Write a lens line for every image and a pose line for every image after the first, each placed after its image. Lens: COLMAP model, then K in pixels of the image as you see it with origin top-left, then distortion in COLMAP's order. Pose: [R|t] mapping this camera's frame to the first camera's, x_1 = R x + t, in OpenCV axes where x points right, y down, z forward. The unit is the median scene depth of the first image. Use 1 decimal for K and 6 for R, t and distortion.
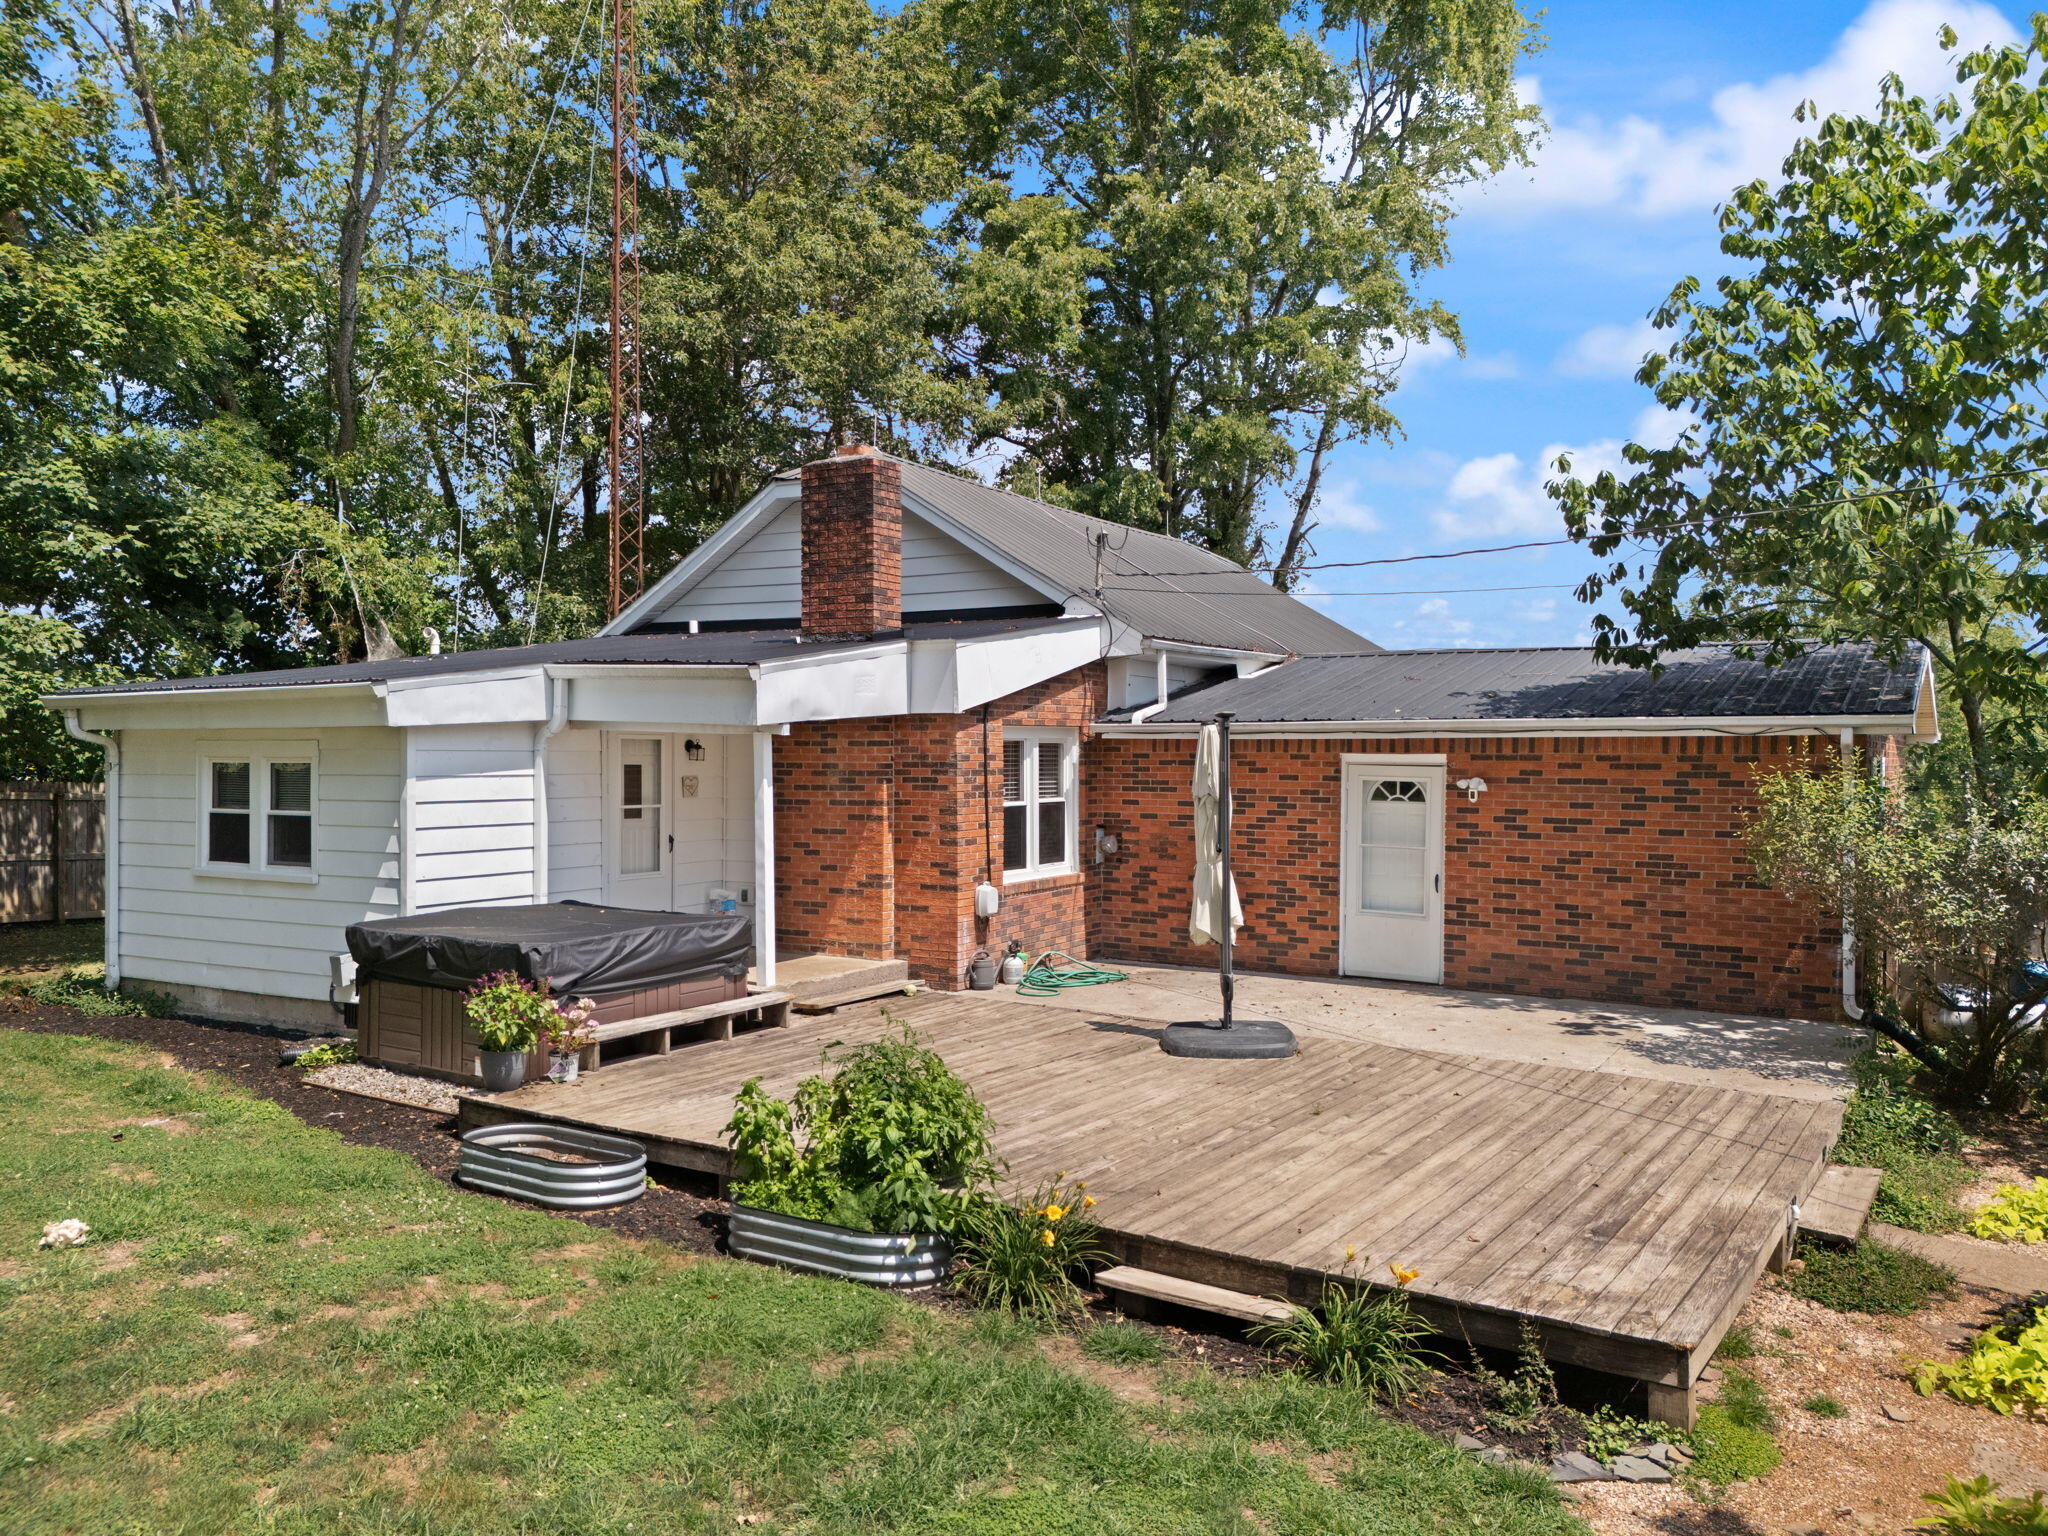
lens RADIAL K [[1592.0, 0, 1024.0], [0, 1592.0, 768.0], [0, 0, 1]] dist [0.047409, -0.016215]
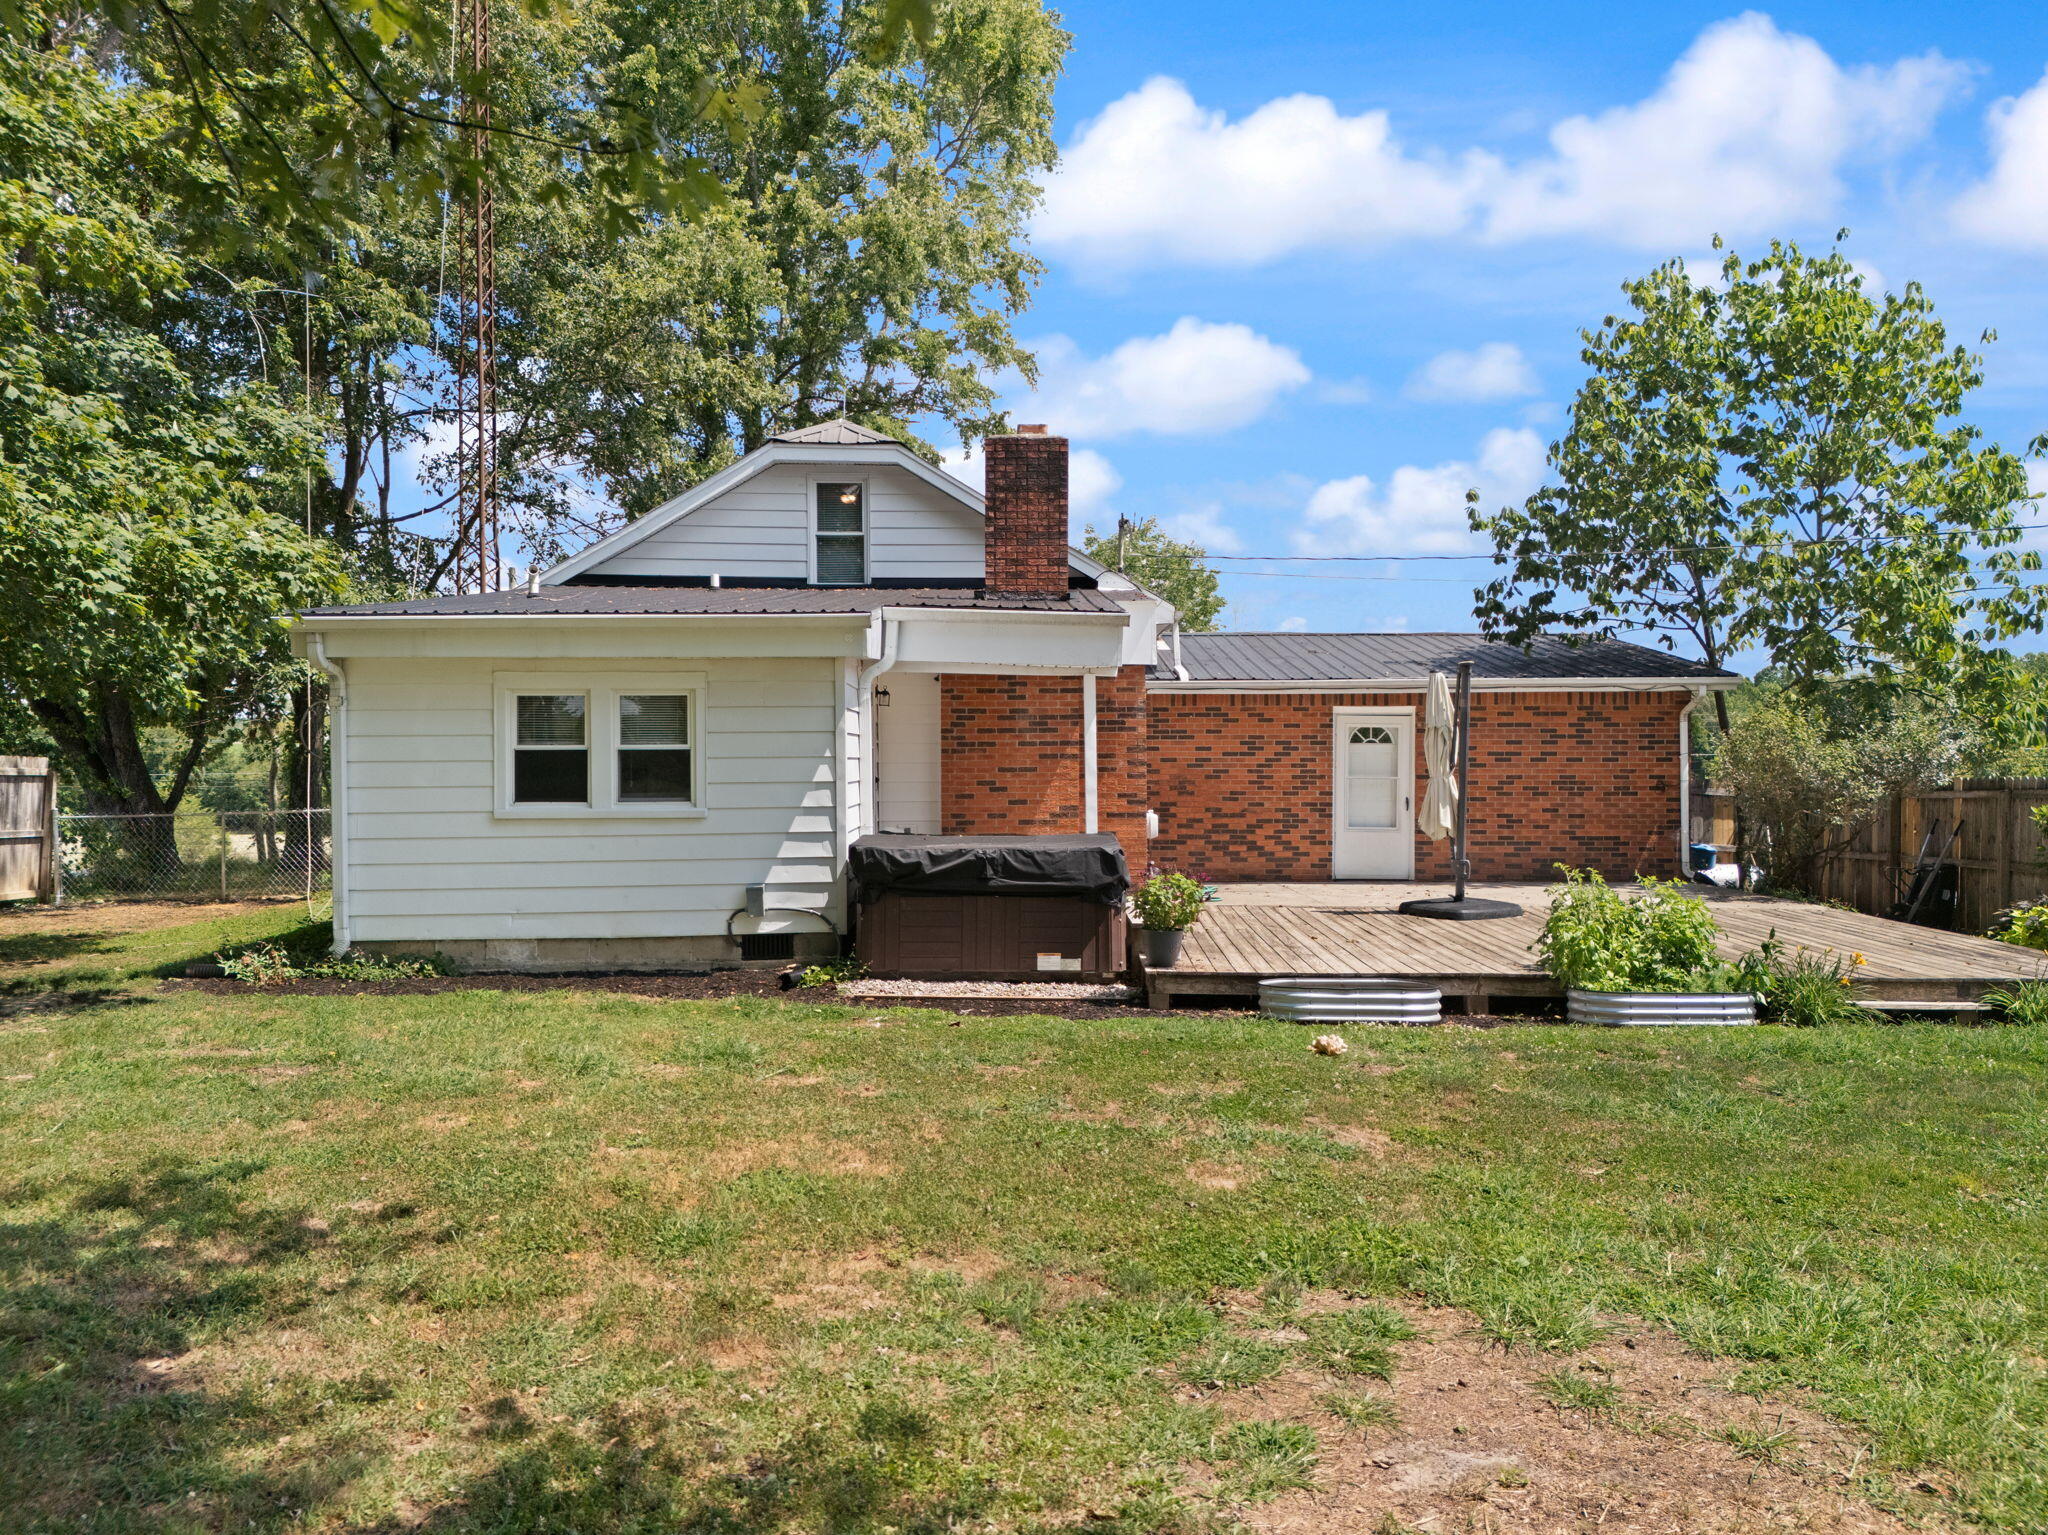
lens RADIAL K [[1592.0, 0, 1024.0], [0, 1592.0, 767.5], [0, 0, 1]] dist [0.047409, -0.016215]
pose [[0.844991, -0.009288, 0.534699, -0.711741], [0.011696, 0.999931, -0.001115, 0.039627], [-0.534652, 0.007196, 0.845042, 0.052537]]
